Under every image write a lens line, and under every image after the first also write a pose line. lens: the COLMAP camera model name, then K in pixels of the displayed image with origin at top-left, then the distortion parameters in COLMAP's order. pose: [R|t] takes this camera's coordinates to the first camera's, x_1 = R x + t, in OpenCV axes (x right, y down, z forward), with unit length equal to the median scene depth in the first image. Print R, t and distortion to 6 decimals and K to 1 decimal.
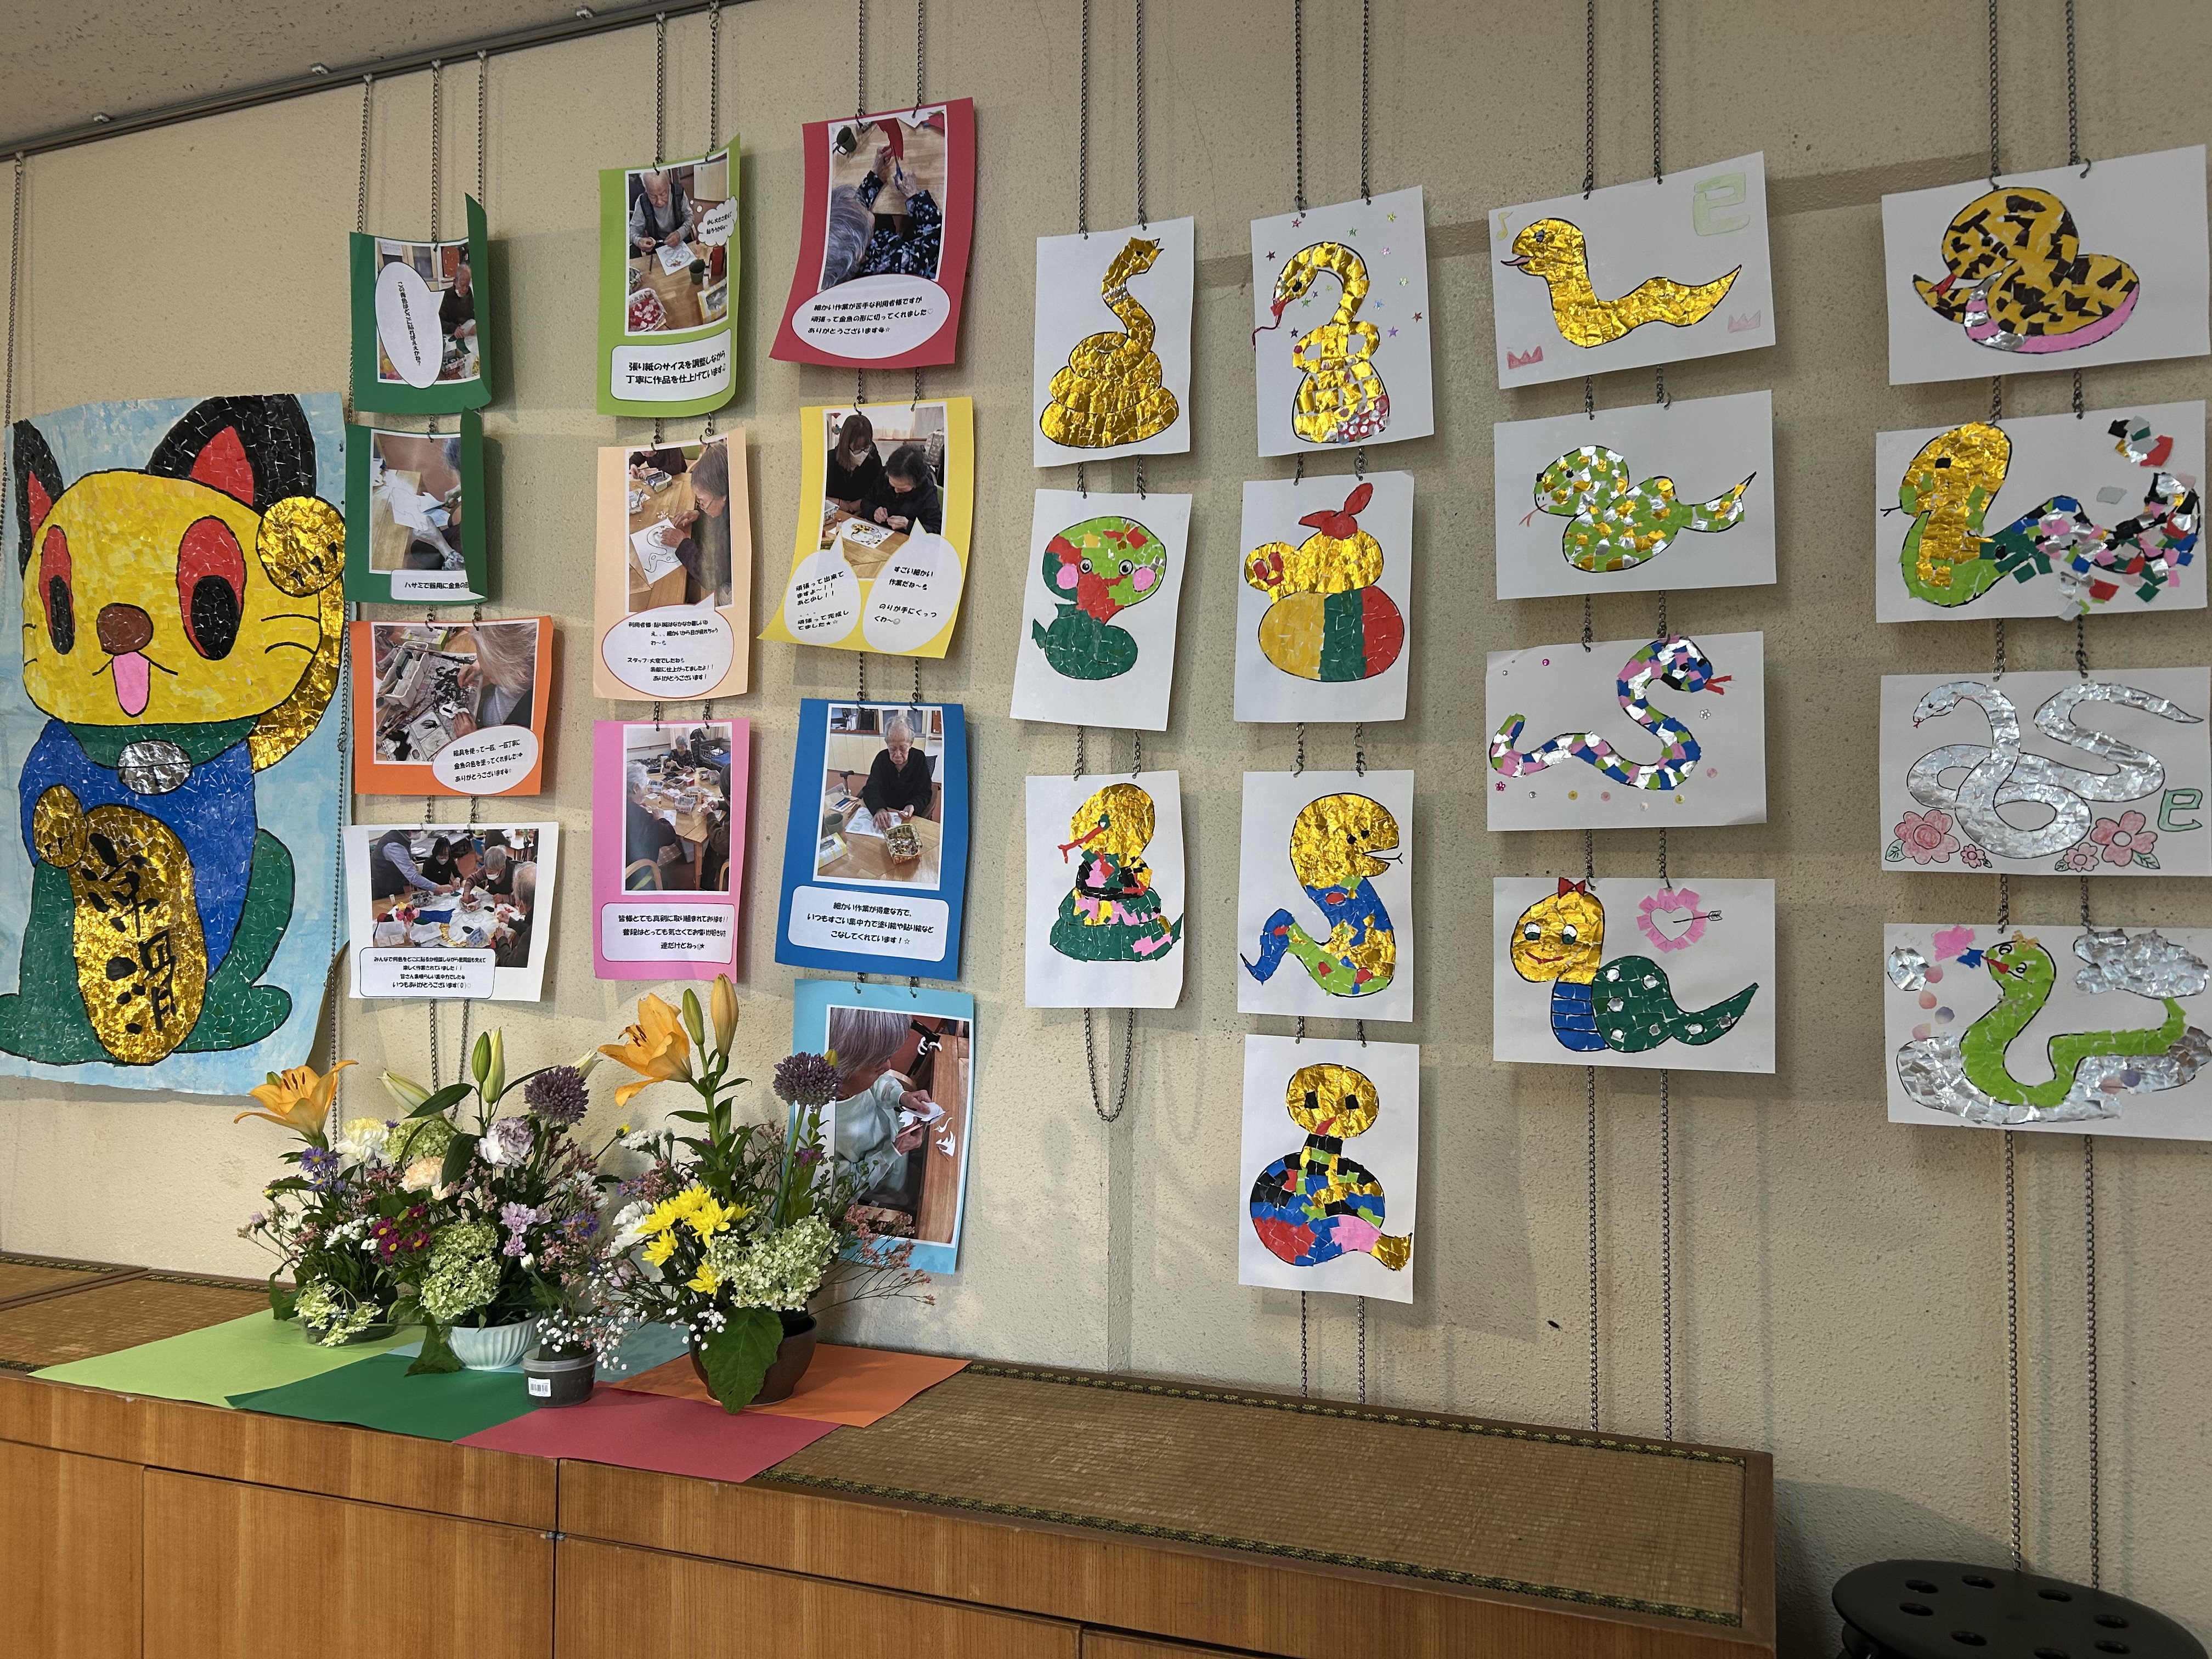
lens RADIAL K [[1765.2, 0, 1106.0], [0, 1765.2, 829.5], [0, 0, 1]] dist [0.019893, -0.029656]
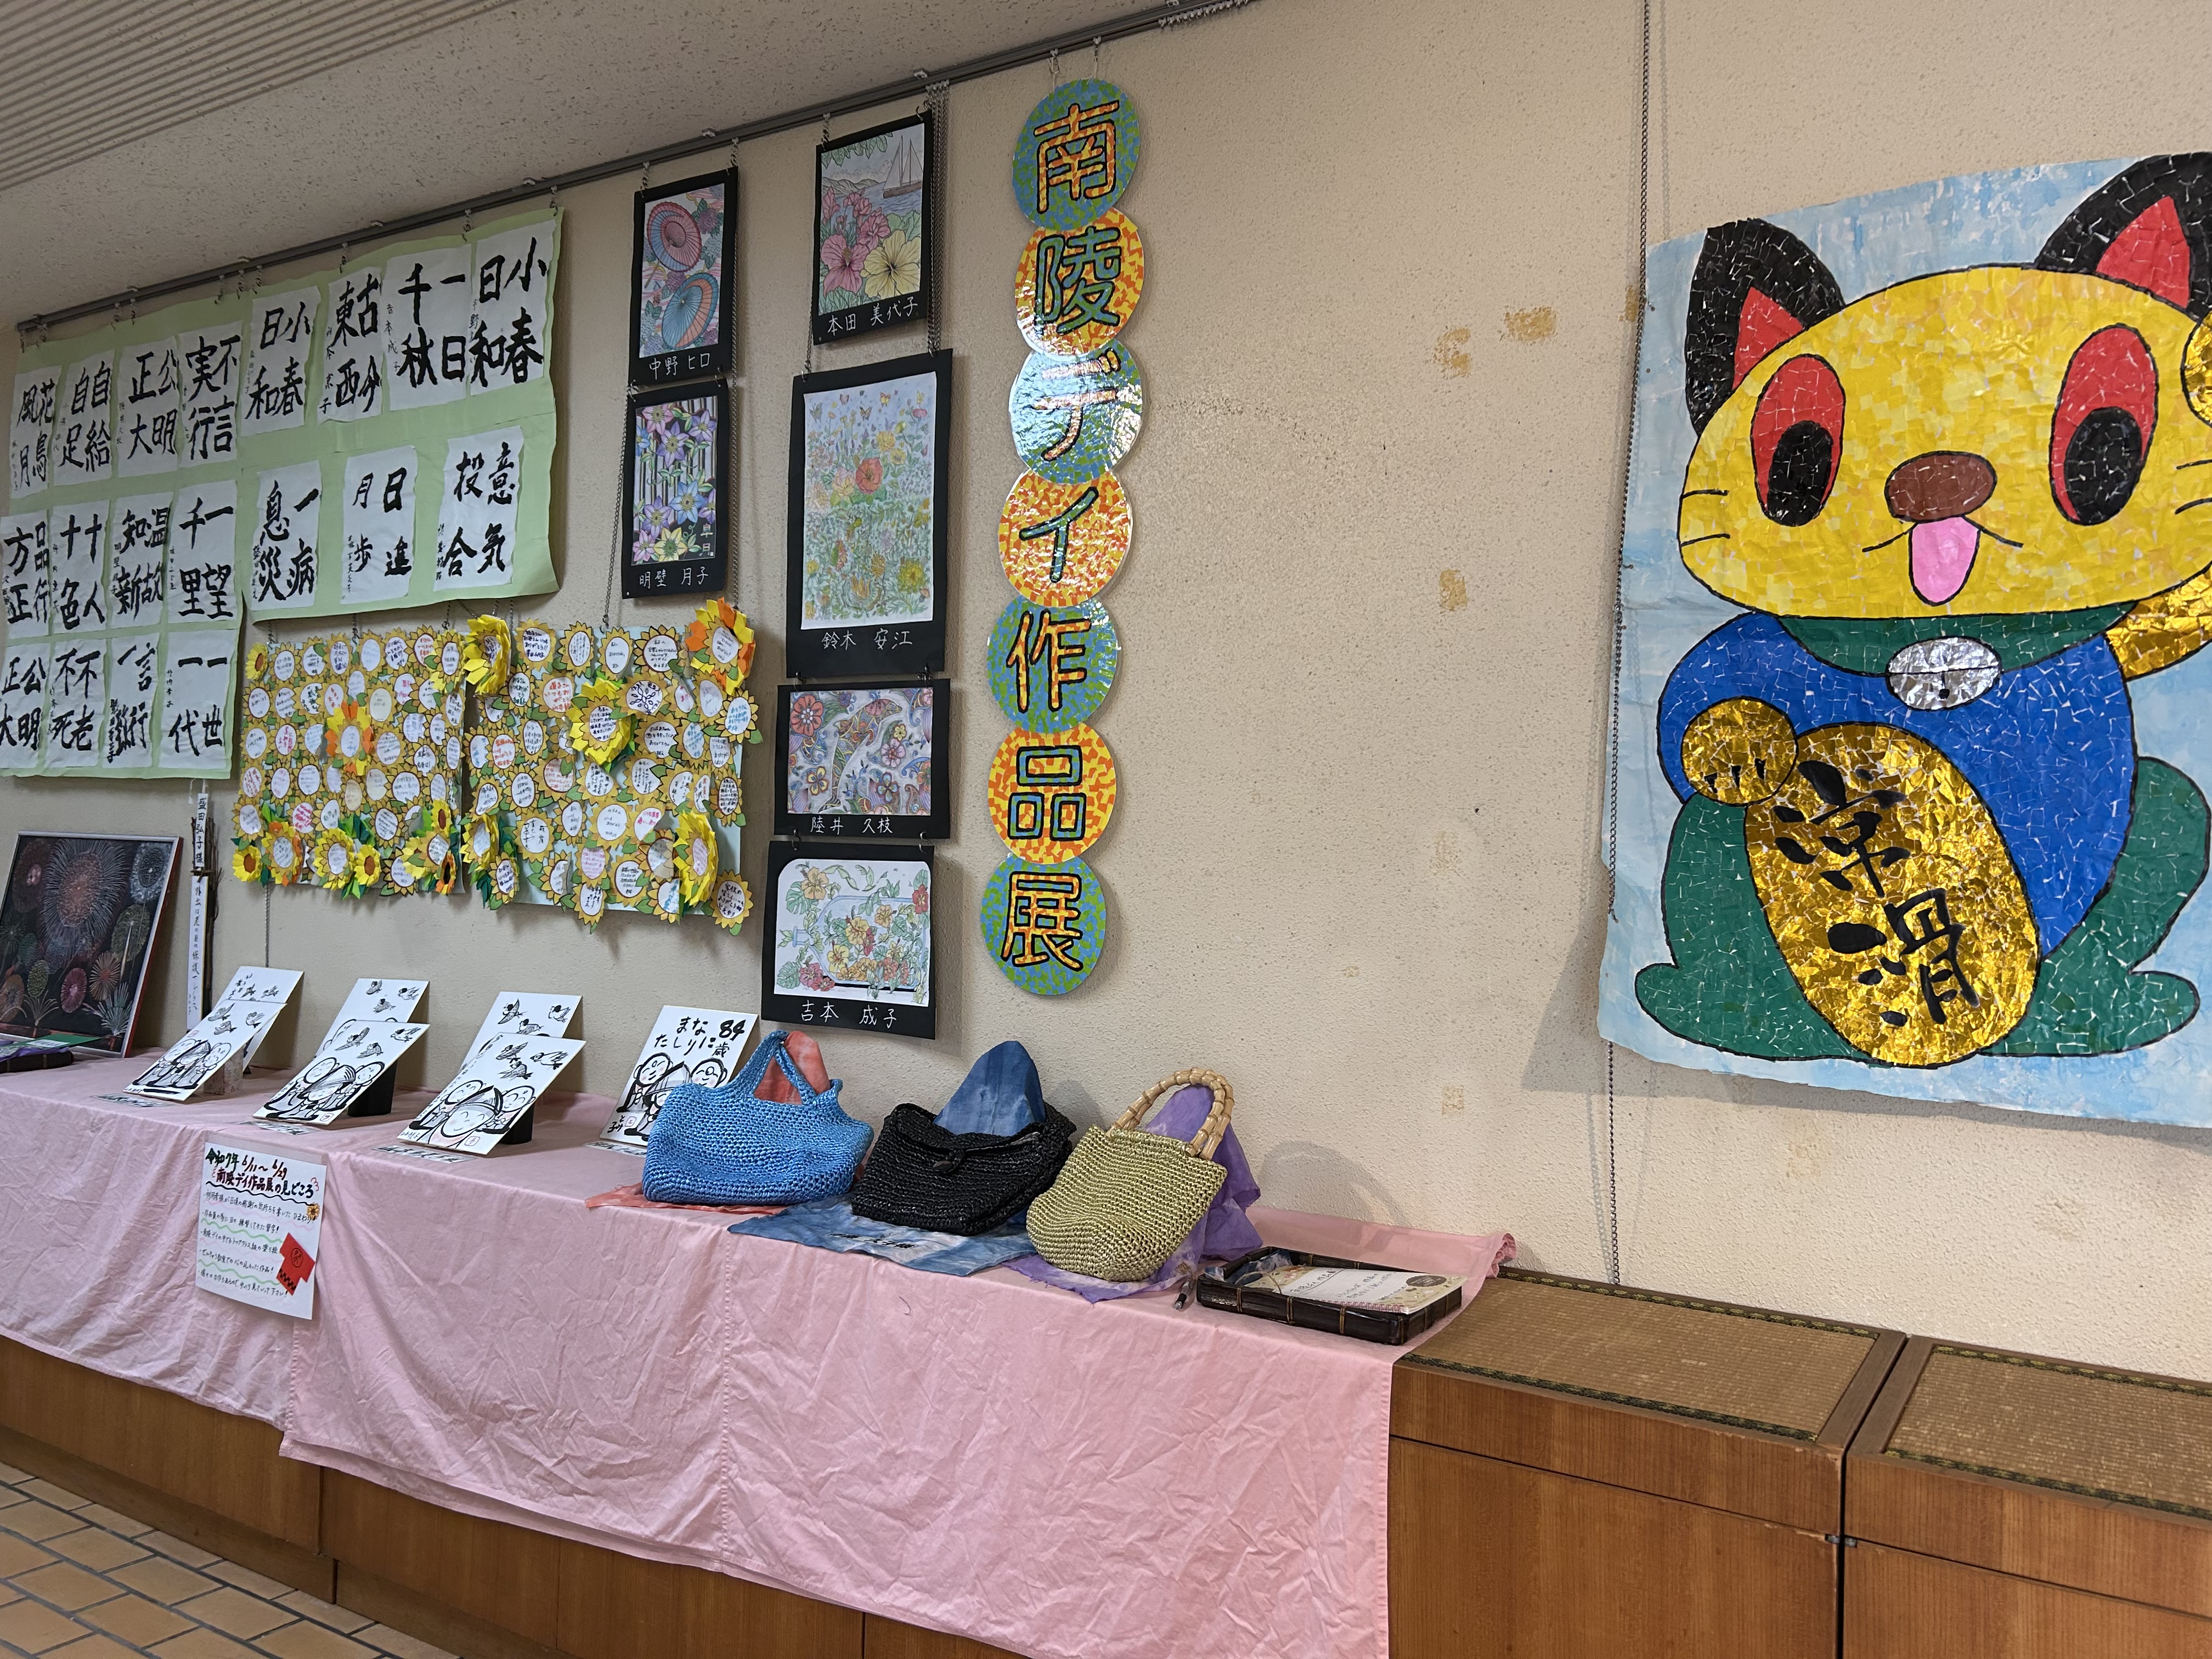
lens RADIAL K [[1765.2, 0, 1106.0], [0, 1765.2, 829.5], [0, 0, 1]] dist [0.019893, -0.029656]
pose [[0.972141, 0.024509, -0.233113, -0.719110], [-0.019075, 0.999492, 0.025535, 0.019030], [0.233621, -0.020377, 0.972114, 0.188755]]
